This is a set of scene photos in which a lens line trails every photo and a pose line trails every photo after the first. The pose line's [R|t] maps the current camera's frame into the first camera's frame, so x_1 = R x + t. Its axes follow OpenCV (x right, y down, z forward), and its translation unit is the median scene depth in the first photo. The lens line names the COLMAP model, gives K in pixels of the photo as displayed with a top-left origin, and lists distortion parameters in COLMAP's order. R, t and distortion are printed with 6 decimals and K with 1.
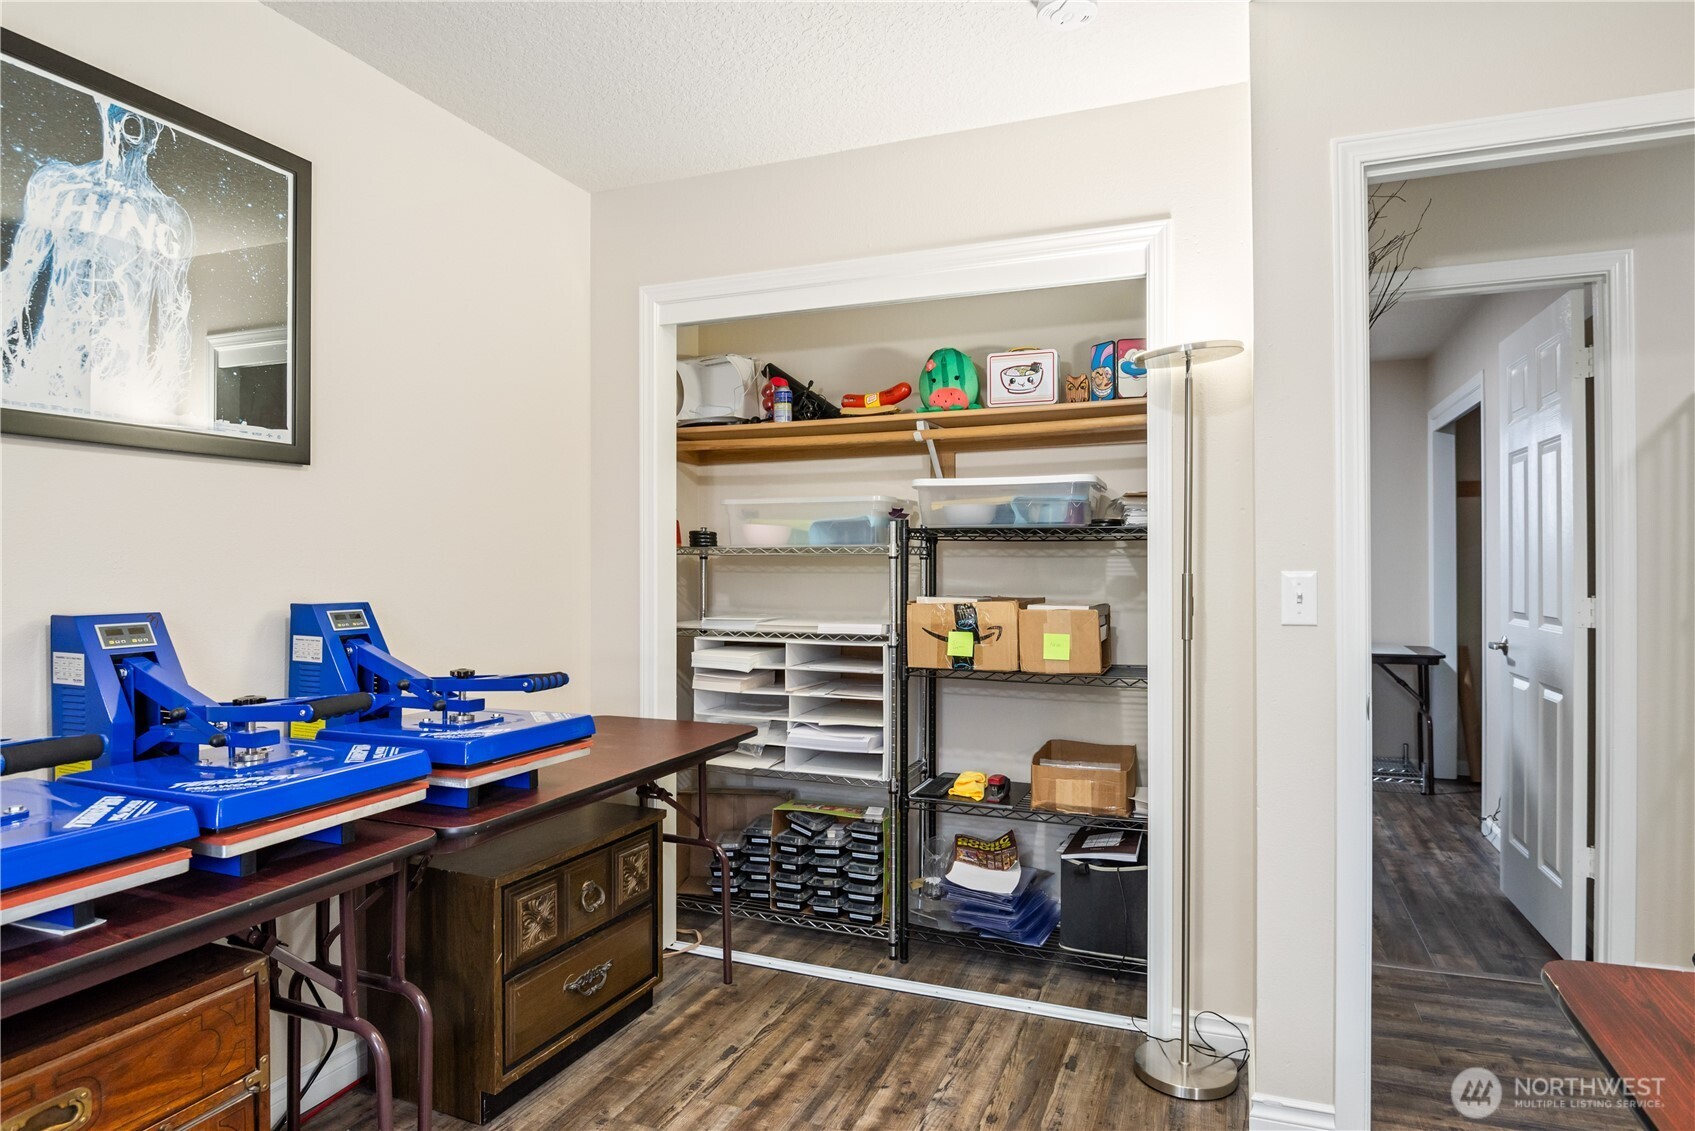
lens RADIAL K [[910.9, 0, 858.4], [0, 910.9, 575.1], [0, 0, 1]] dist [-0.023862, -0.002275]
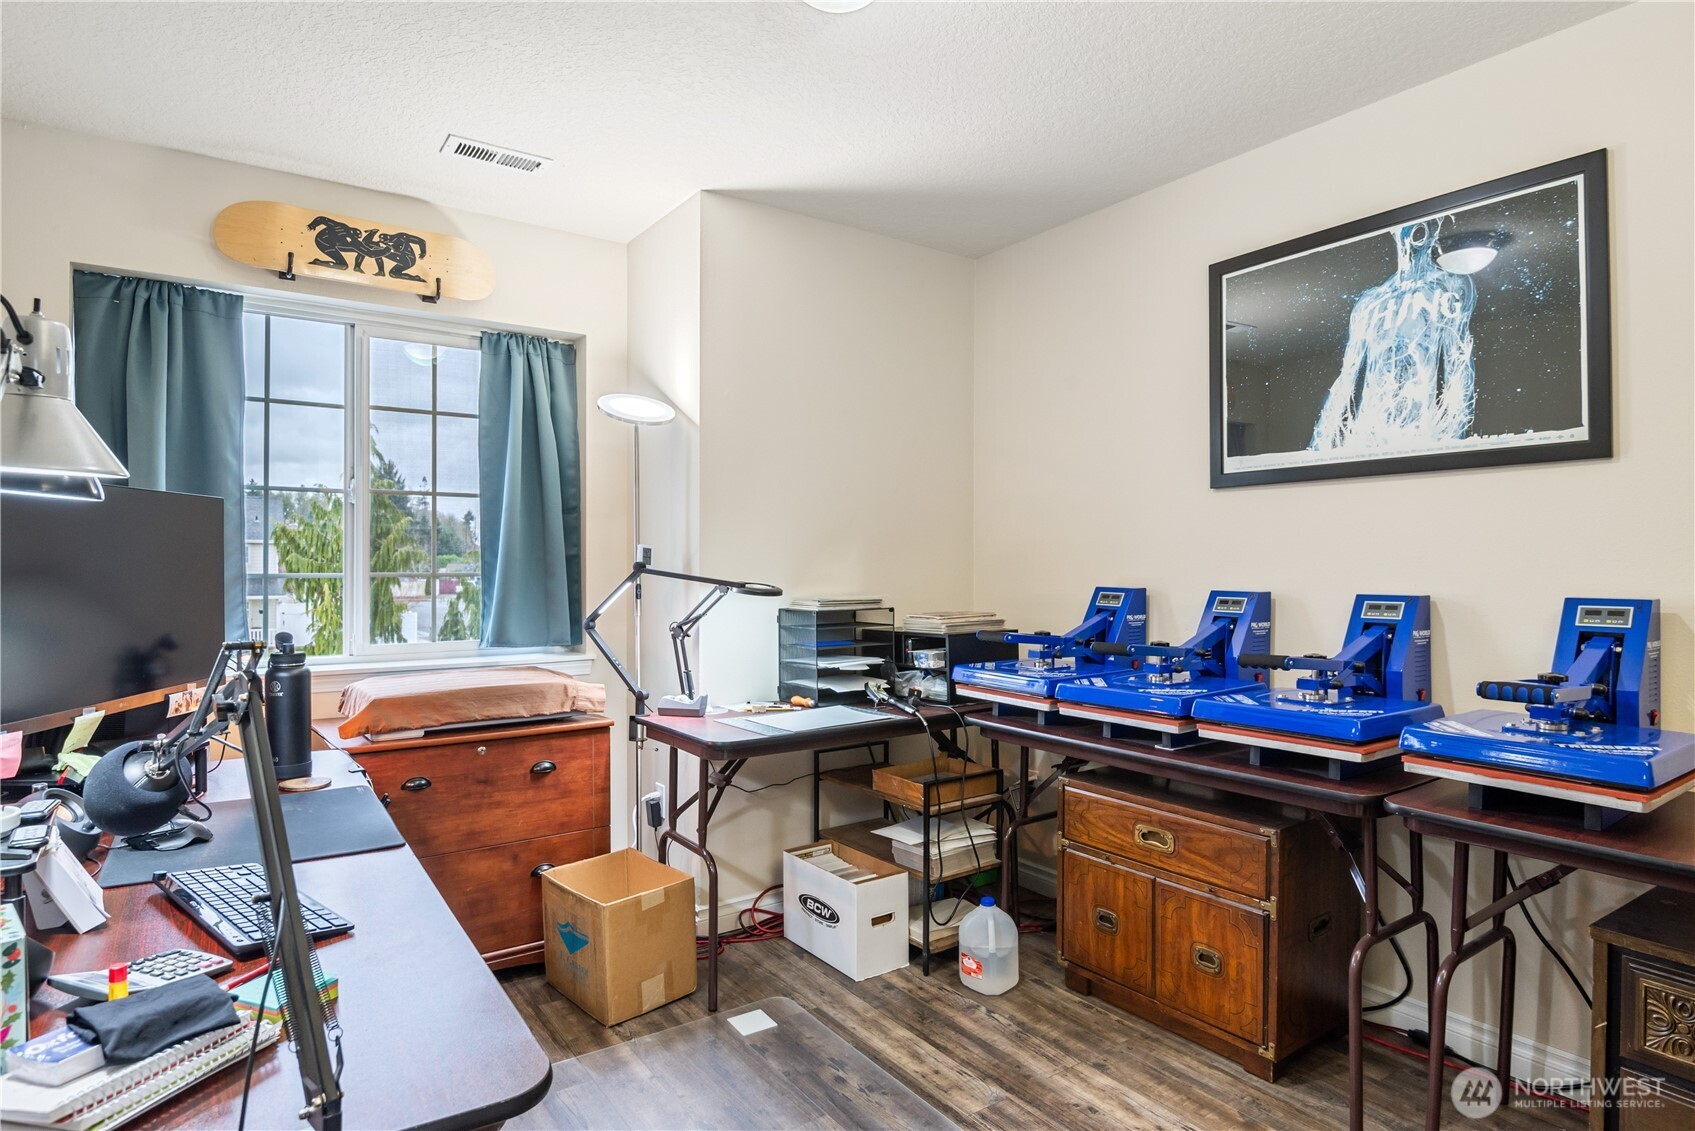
lens RADIAL K [[910.9, 0, 852.5], [0, 910.9, 559.2], [0, 0, 1]] dist [-0.023862, -0.002275]
pose [[-0.524796, 0.010705, -0.851161, 0.807068], [0.005374, 0.999943, 0.009263, -0.030000], [0.851211, 0.000287, -0.524823, 1.000079]]
